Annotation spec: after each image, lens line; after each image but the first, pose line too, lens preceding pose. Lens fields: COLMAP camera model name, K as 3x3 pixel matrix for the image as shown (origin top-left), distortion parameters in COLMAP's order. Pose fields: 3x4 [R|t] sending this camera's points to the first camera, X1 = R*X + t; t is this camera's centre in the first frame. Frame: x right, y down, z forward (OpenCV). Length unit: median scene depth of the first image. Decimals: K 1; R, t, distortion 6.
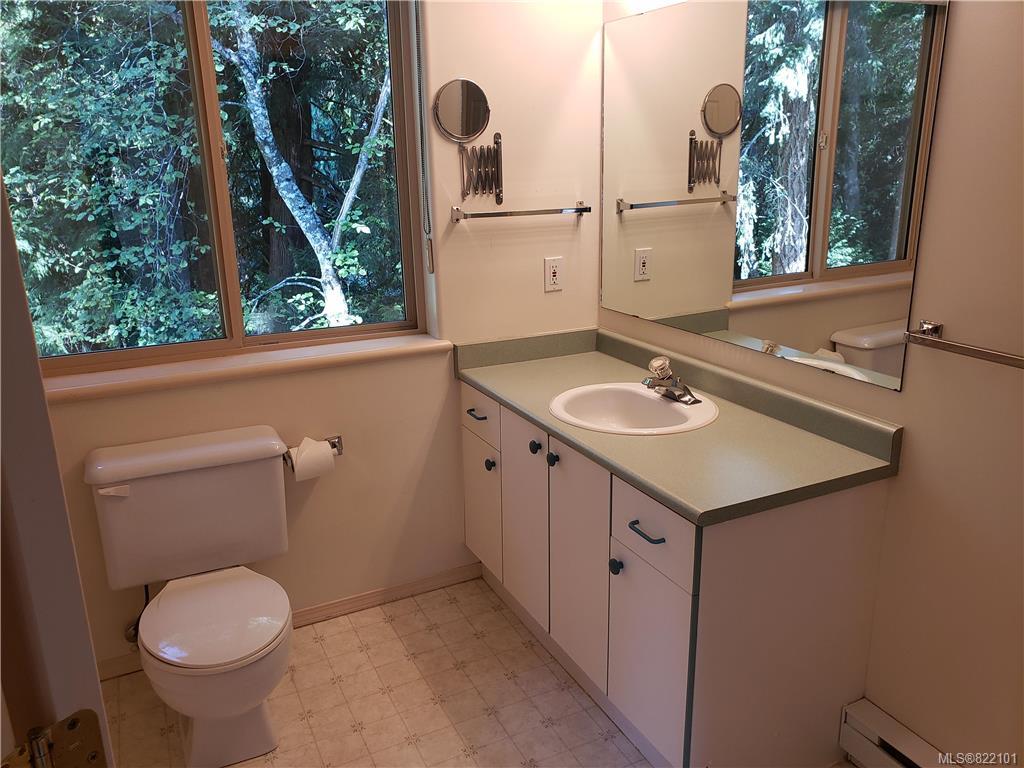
lens RADIAL K [[799.2, 0, 516.5], [0, 799.2, 386.1], [0, 0, 1]] dist [0.035088, 0.003683]
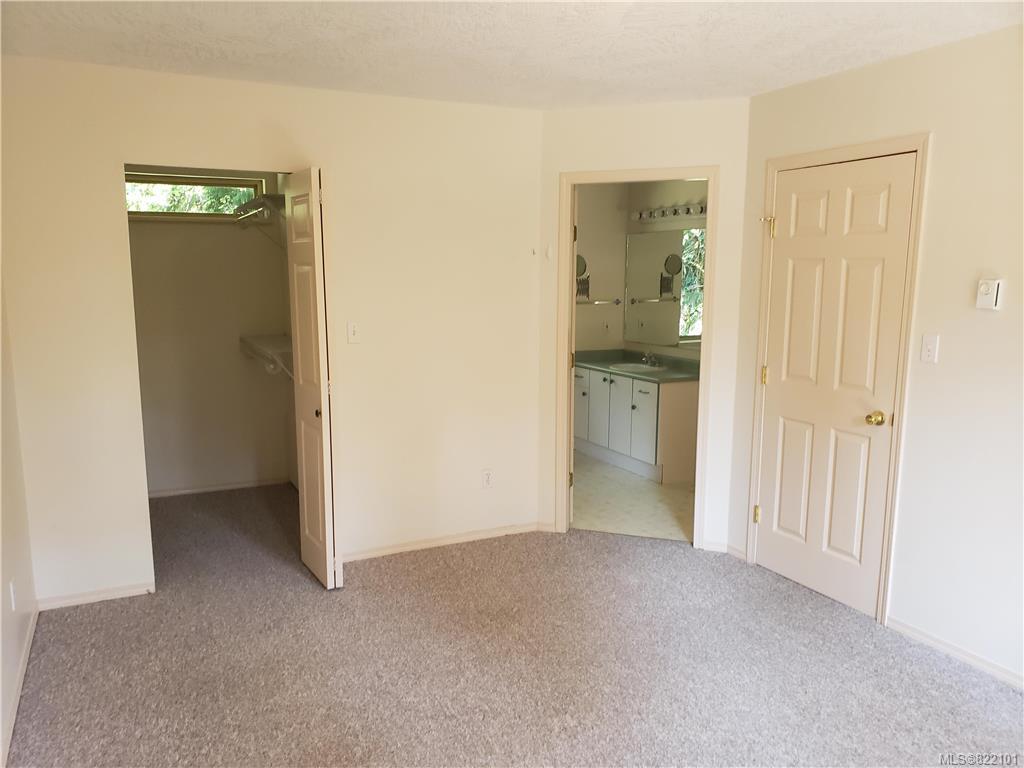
lens RADIAL K [[799.2, 0, 508.5], [0, 799.2, 384.2], [0, 0, 1]] dist [0.035088, 0.003683]
pose [[0.999723, 0.023041, -0.004894, -0.271543], [-0.023478, 0.991517, -0.127841, 0.410221], [0.001907, 0.127920, 0.991783, -1.641977]]
